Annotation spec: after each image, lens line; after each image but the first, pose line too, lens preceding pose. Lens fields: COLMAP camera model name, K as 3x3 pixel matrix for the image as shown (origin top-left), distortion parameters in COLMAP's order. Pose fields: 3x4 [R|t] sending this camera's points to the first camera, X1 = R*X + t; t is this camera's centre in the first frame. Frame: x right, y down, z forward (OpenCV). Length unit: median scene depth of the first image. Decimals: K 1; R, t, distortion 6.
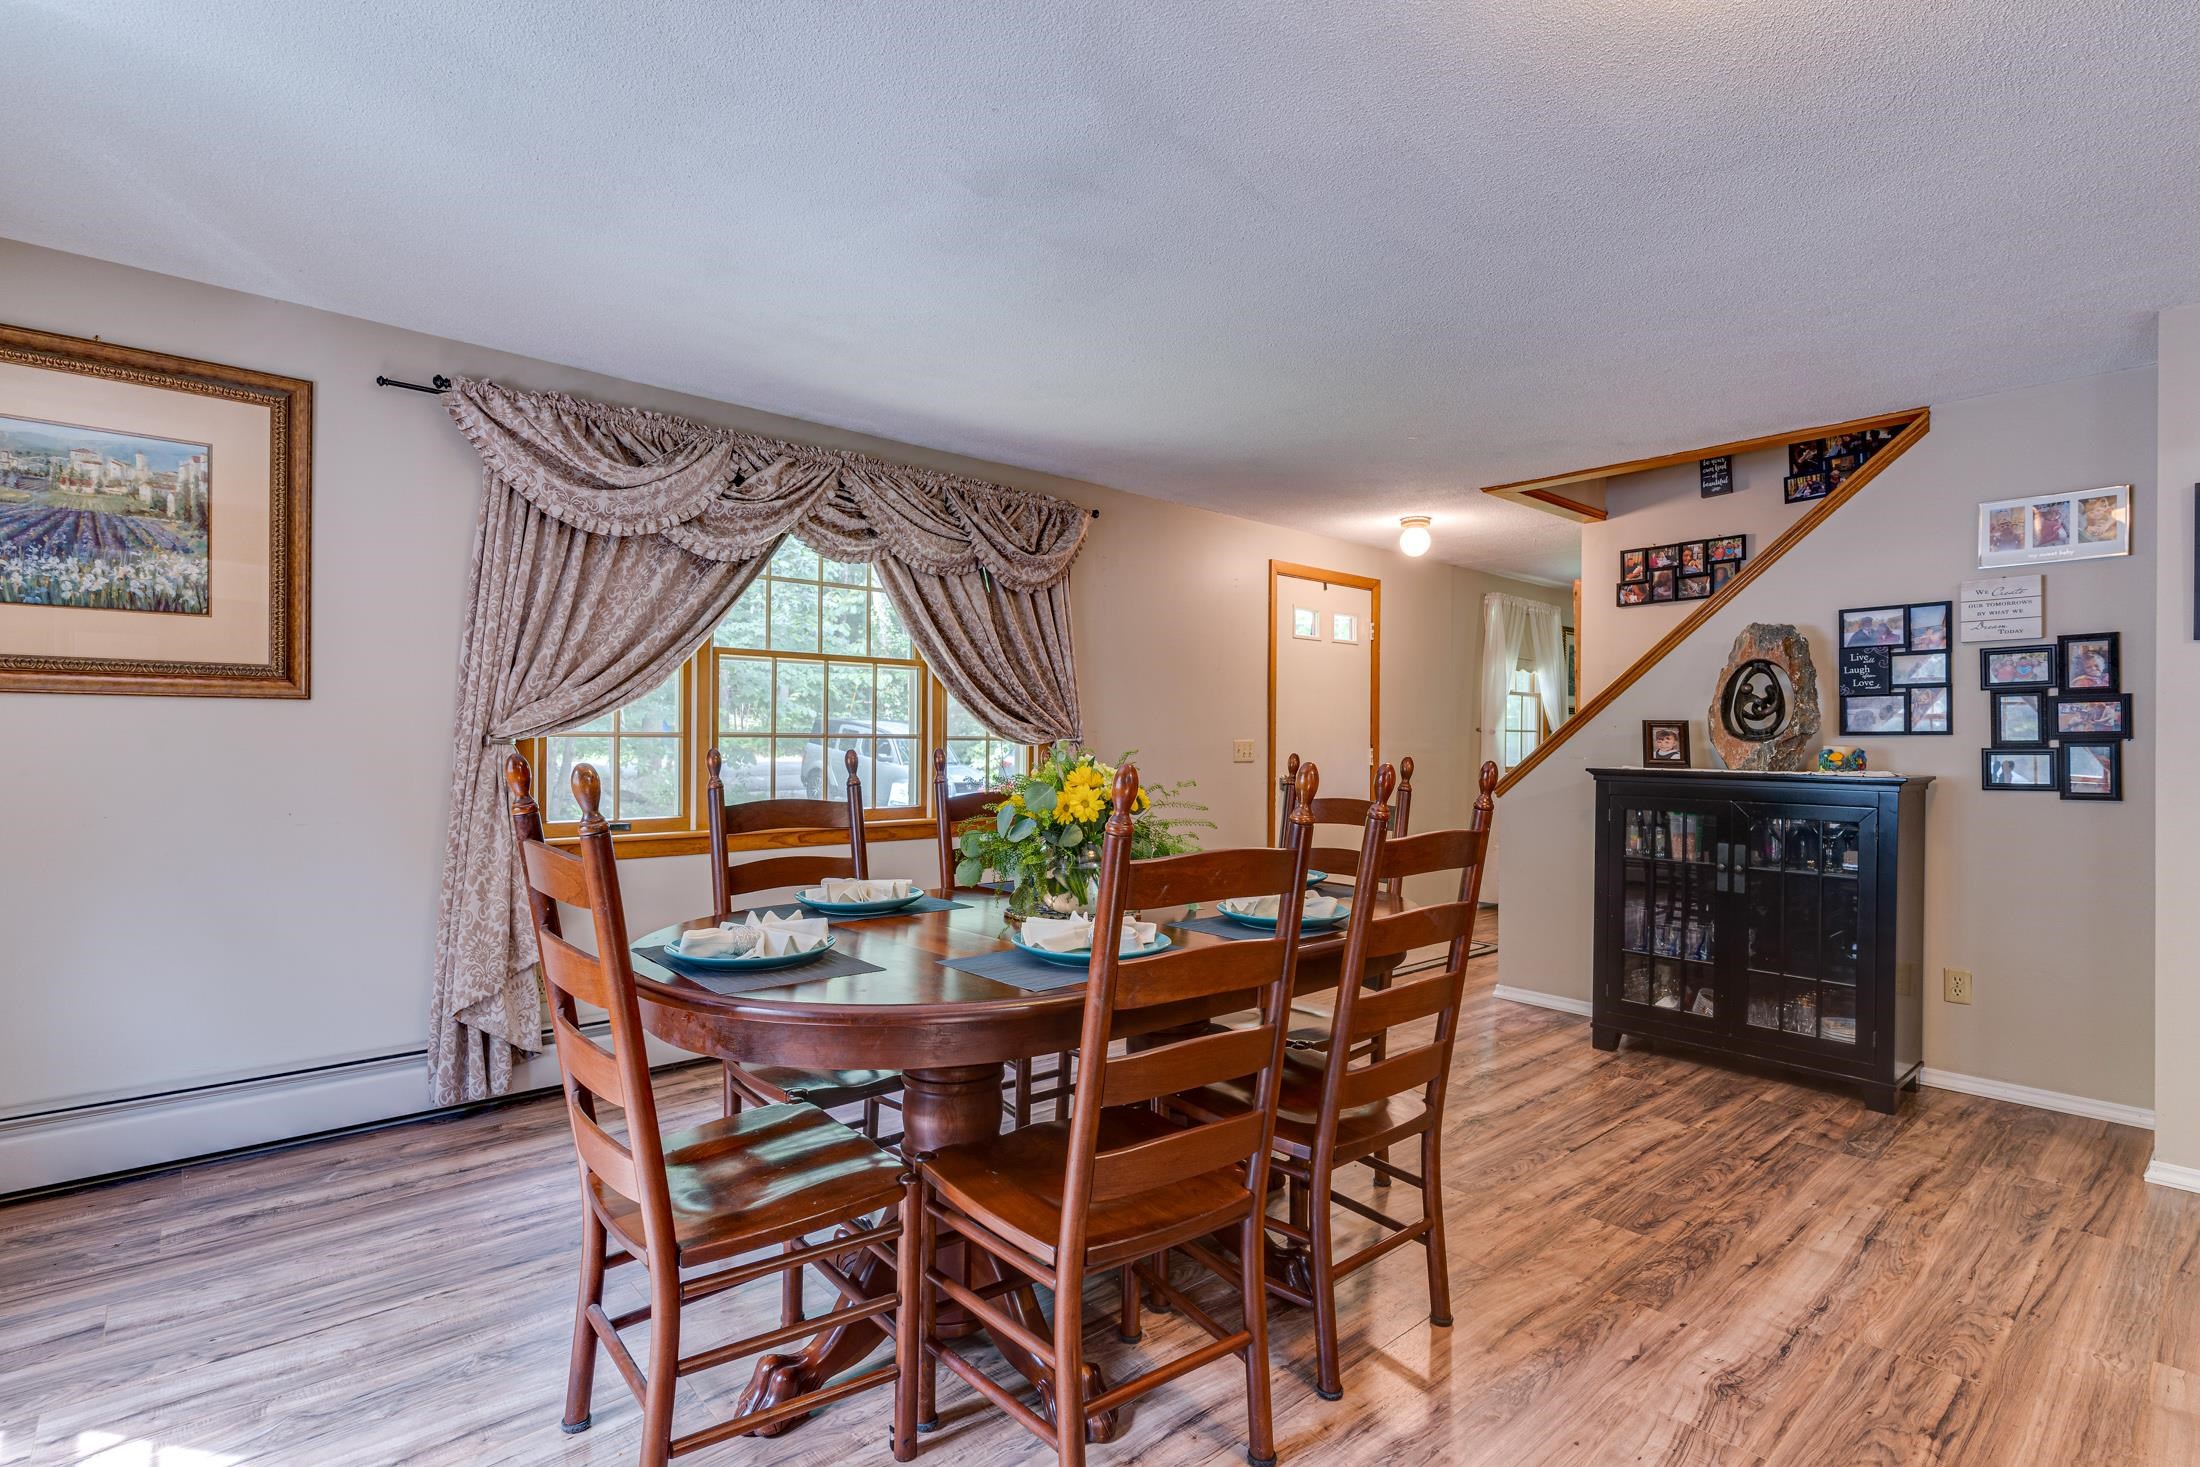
lens RADIAL K [[1051.0, 0, 1100.2], [0, 1051.0, 738.3], [0, 0, 1]] dist [0.003374, 0.000294]
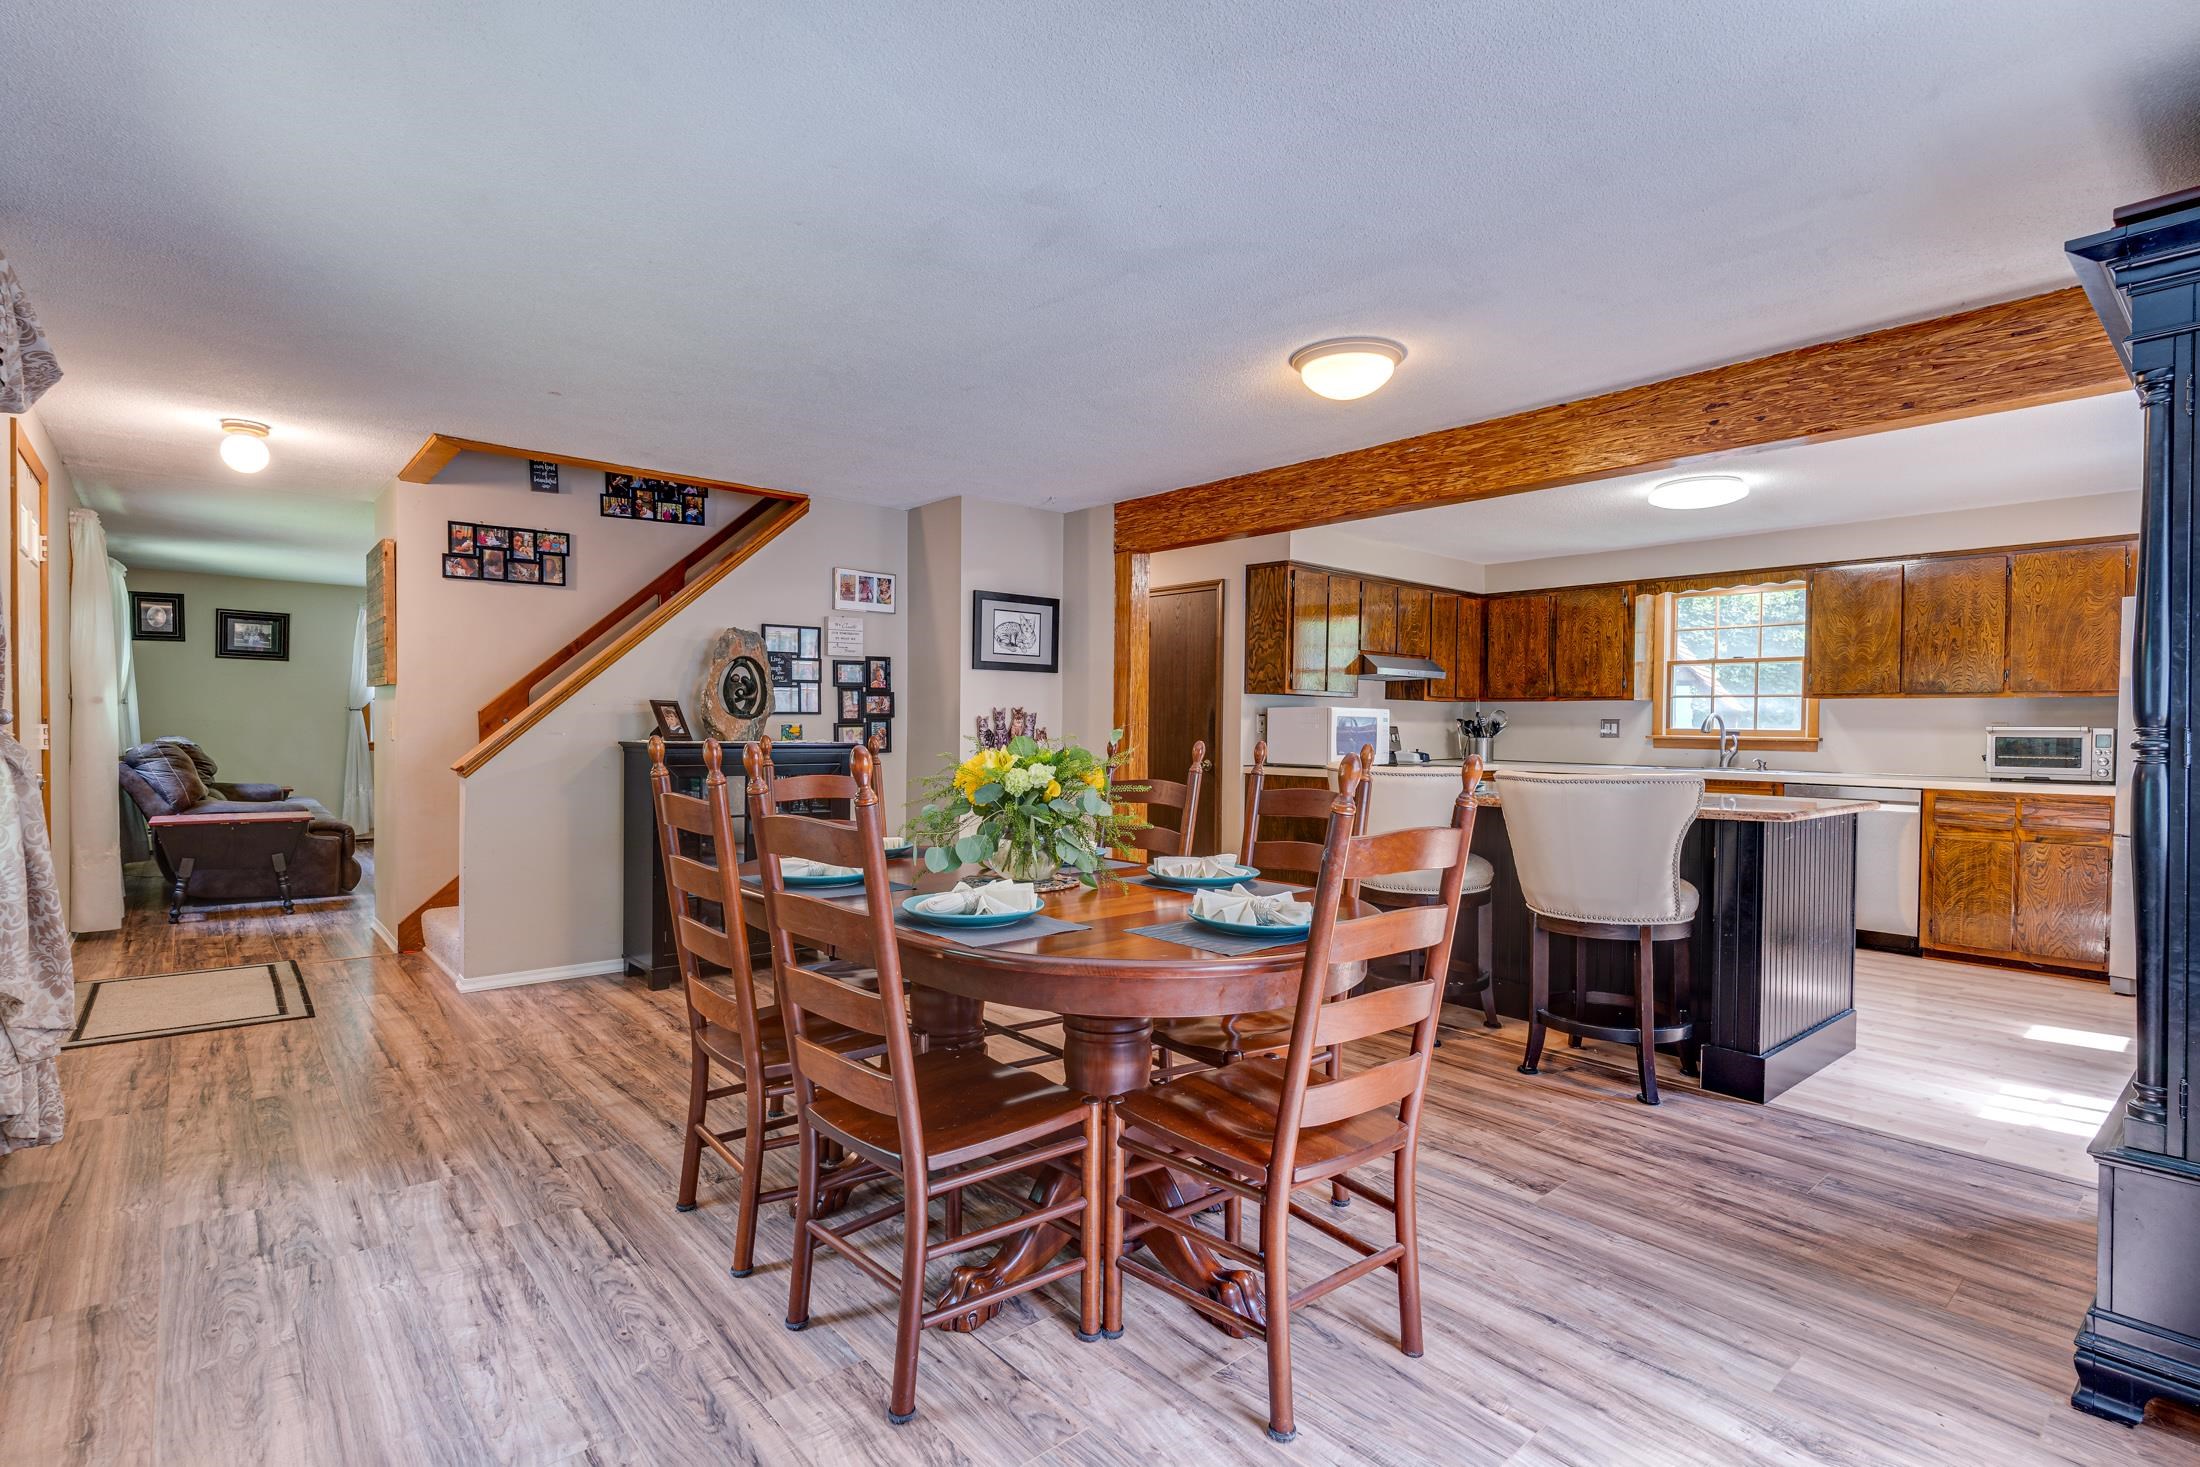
lens RADIAL K [[1044.8, 0, 1098.7], [0, 1044.8, 740.0], [0, 0, 1]] dist [0.002814, -0.001465]
pose [[0.009263, -0.024689, 0.999652, -0.725610], [-0.012511, 0.999614, 0.024804, -0.009080], [-0.999879, -0.012737, 0.008951, 0.583728]]
